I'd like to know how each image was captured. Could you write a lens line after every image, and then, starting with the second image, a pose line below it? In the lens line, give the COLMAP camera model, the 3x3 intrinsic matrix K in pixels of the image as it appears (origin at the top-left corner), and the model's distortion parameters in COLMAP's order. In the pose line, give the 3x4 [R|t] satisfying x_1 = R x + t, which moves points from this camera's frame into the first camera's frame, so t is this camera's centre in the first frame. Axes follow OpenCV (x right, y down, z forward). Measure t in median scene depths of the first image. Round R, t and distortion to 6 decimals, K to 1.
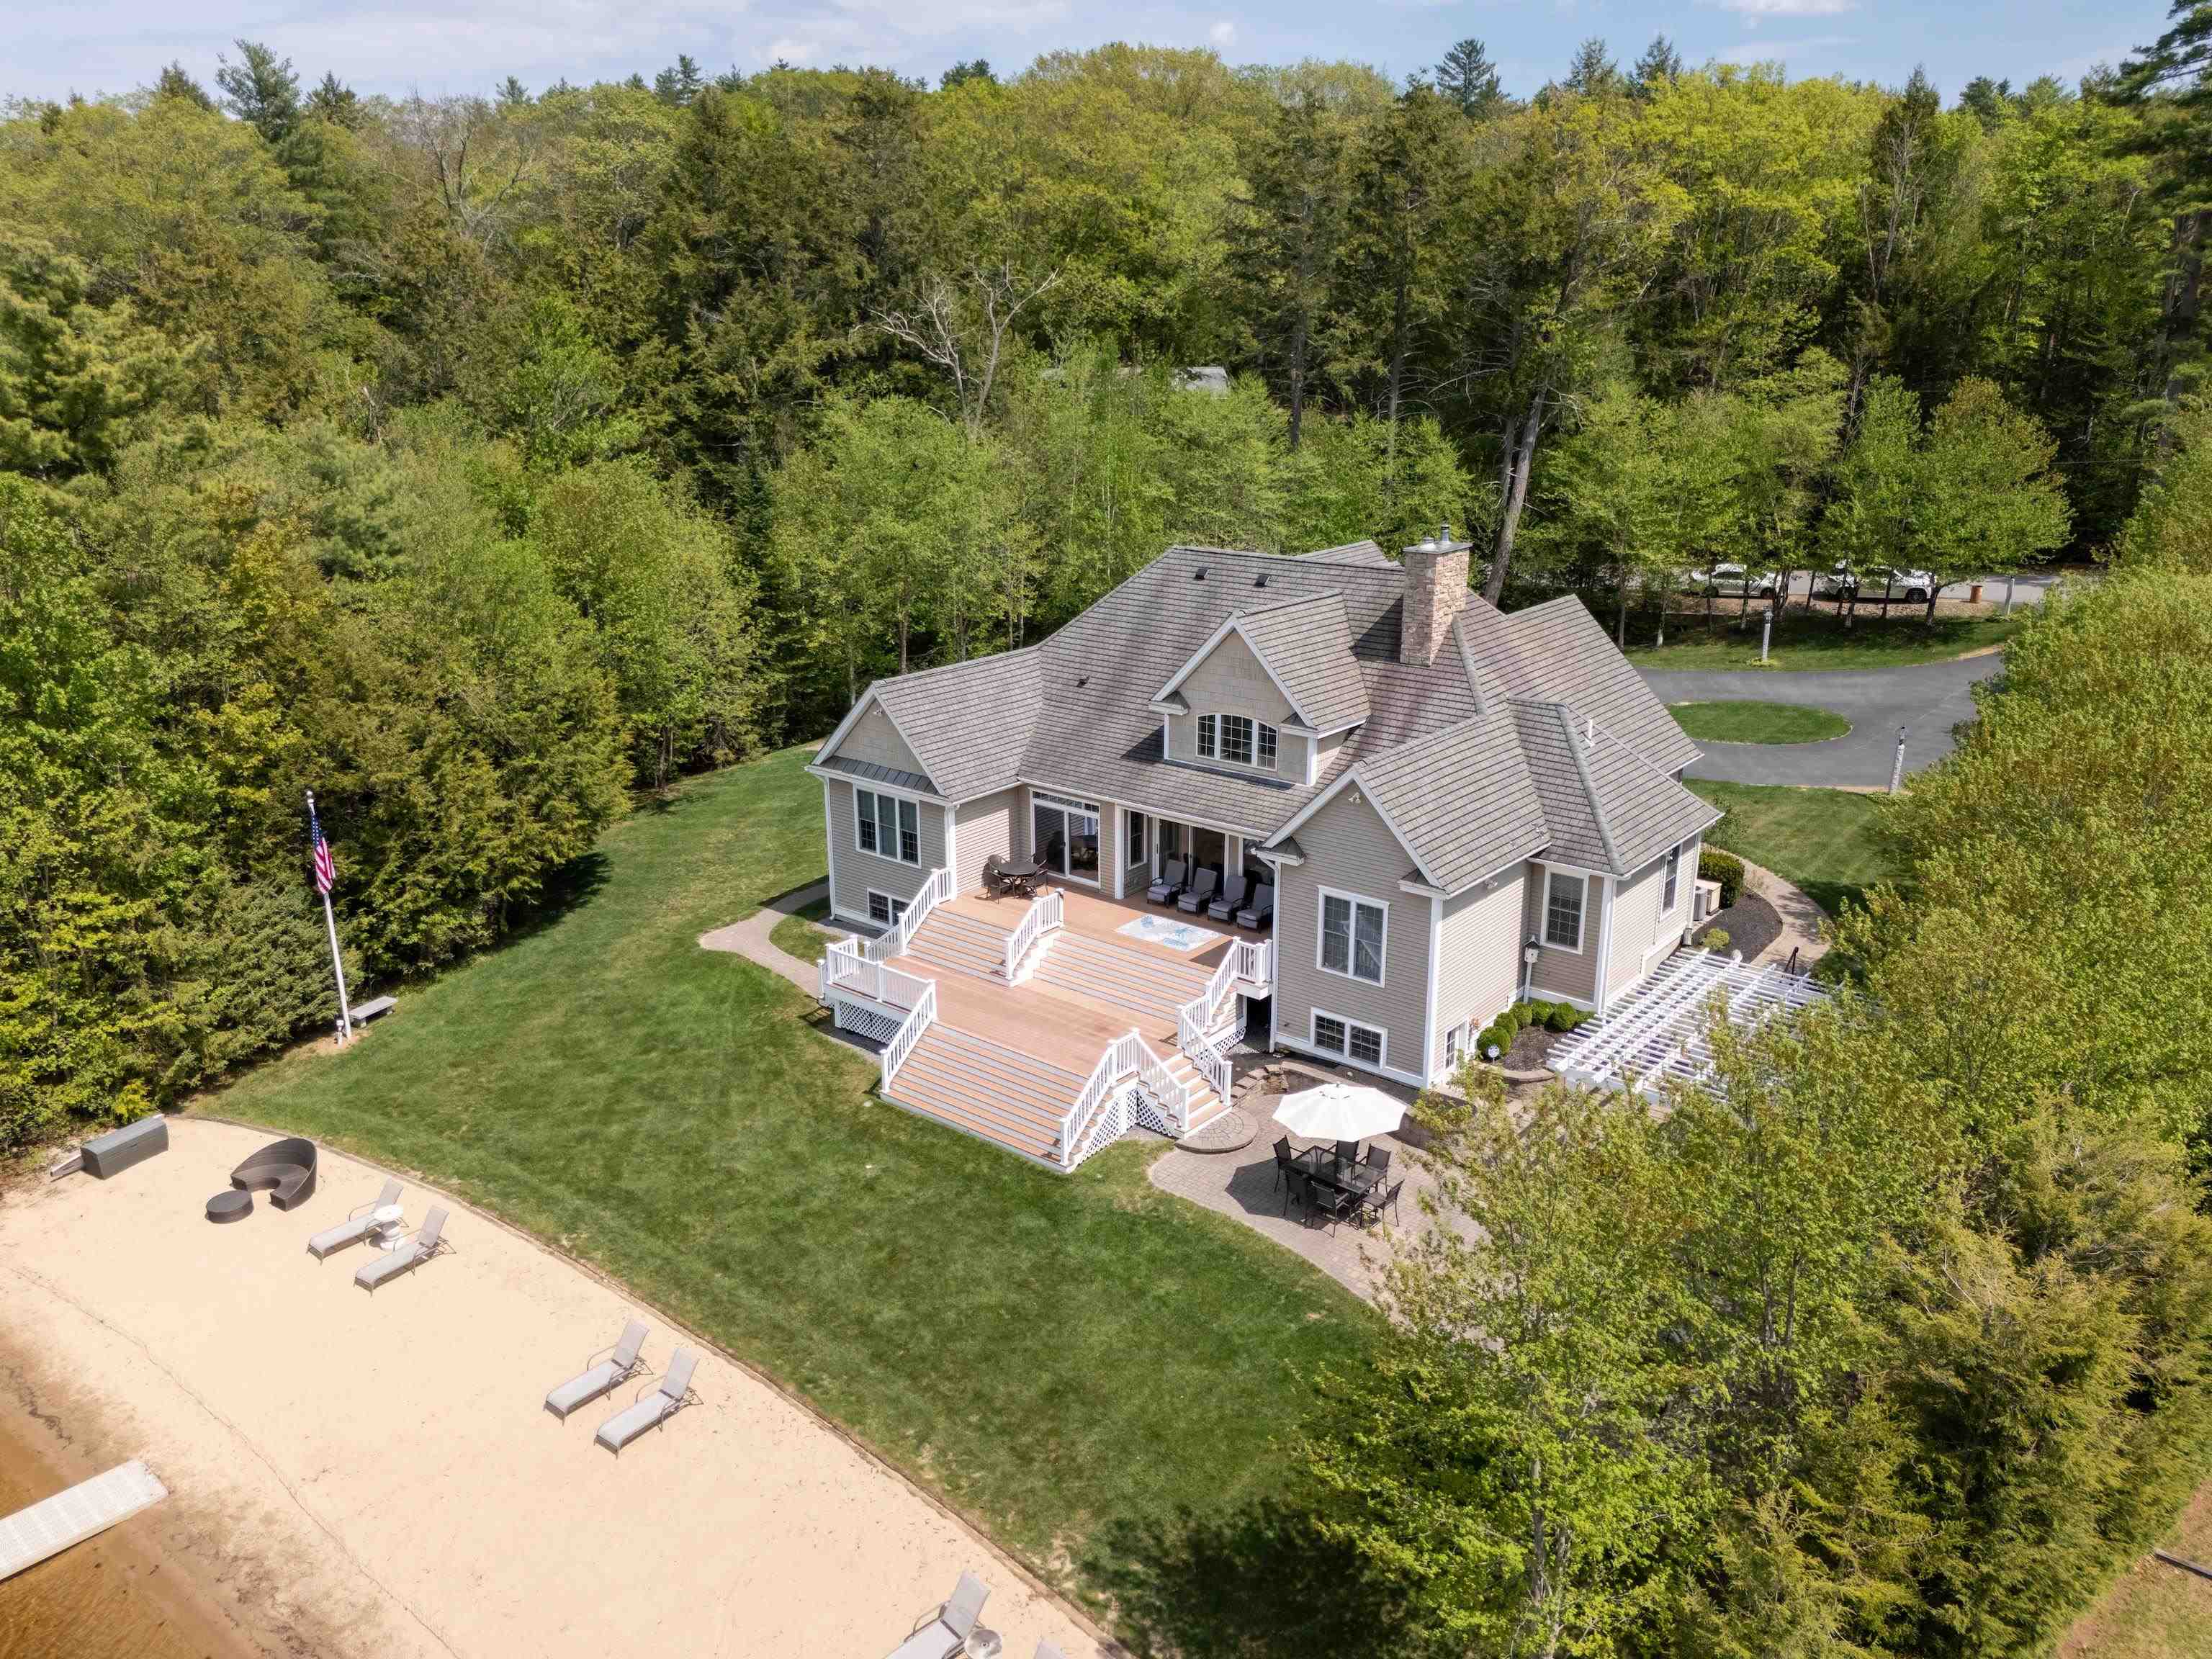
lens RADIAL K [[1634.0, 0, 1115.7], [0, 1634.0, 819.3], [0, 0, 1]] dist [0.049014, -0.010471]
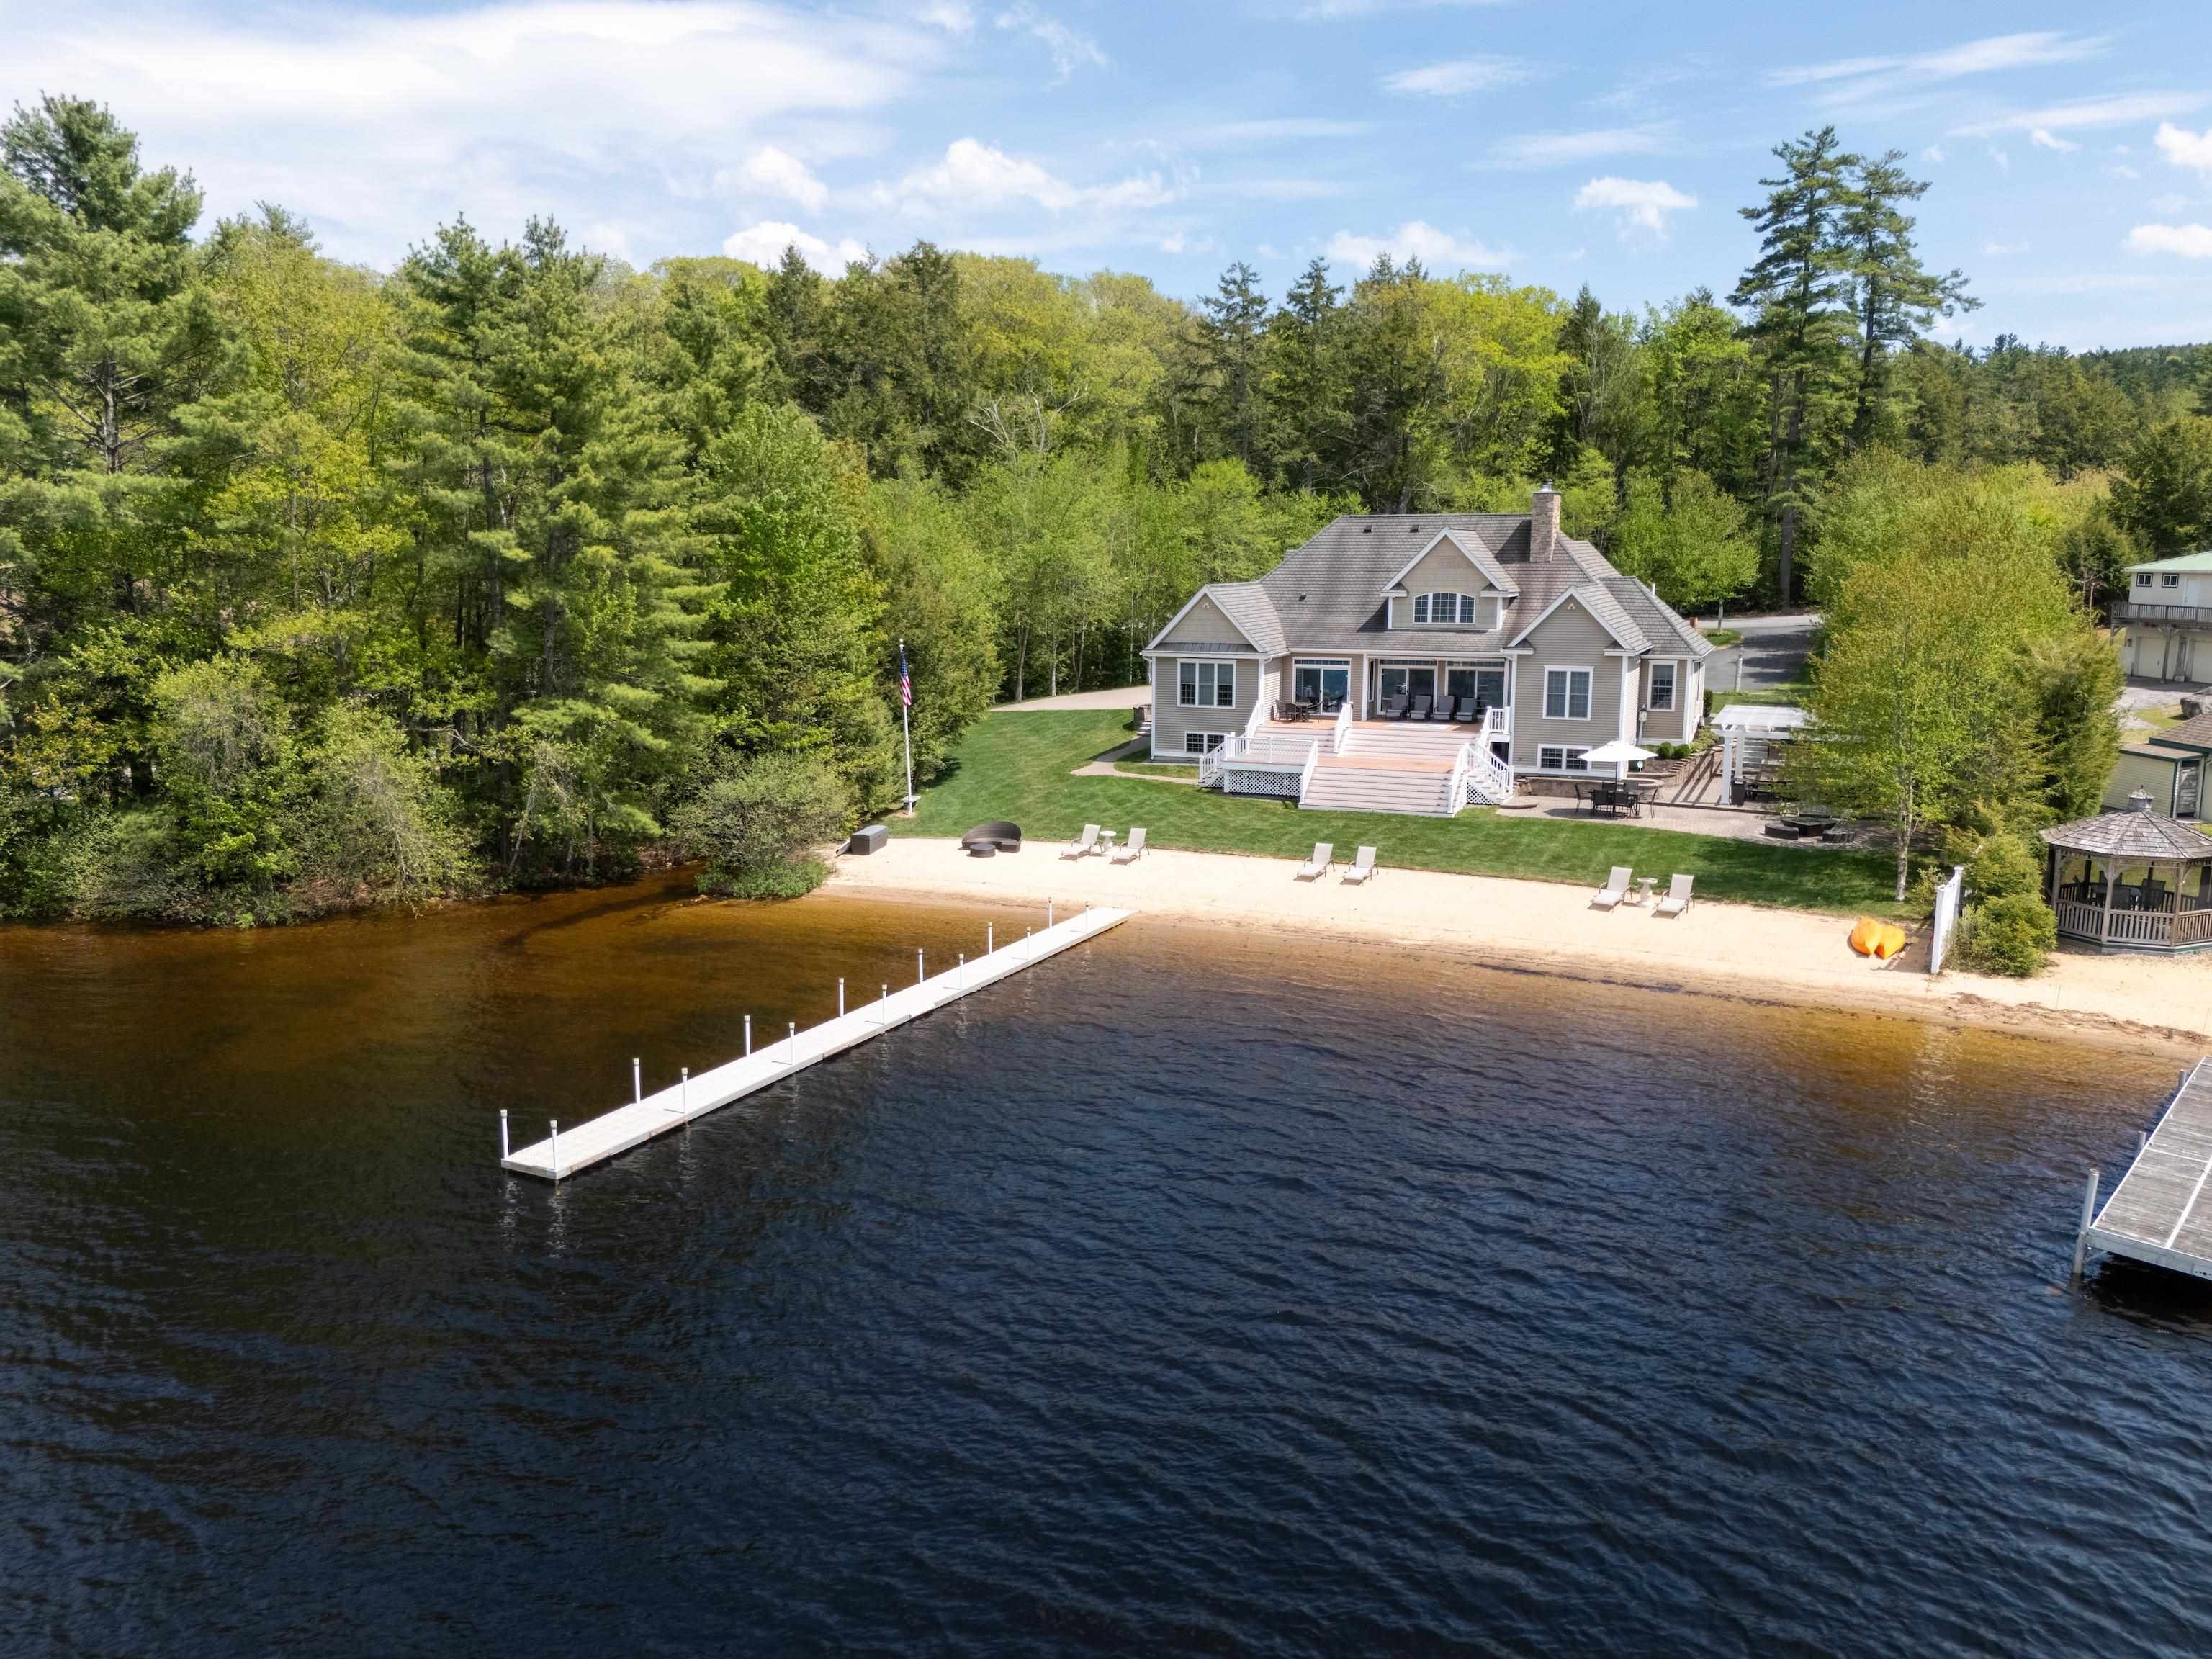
lens RADIAL K [[1634.0, 0, 1112.2], [0, 1634.0, 839.6], [0, 0, 1]] dist [0.049014, -0.010471]
pose [[0.965757, -0.045426, 0.255440, -0.648649], [0.076294, 0.990746, -0.112259, 0.325273], [-0.247977, 0.127903, 0.960285, -0.427044]]
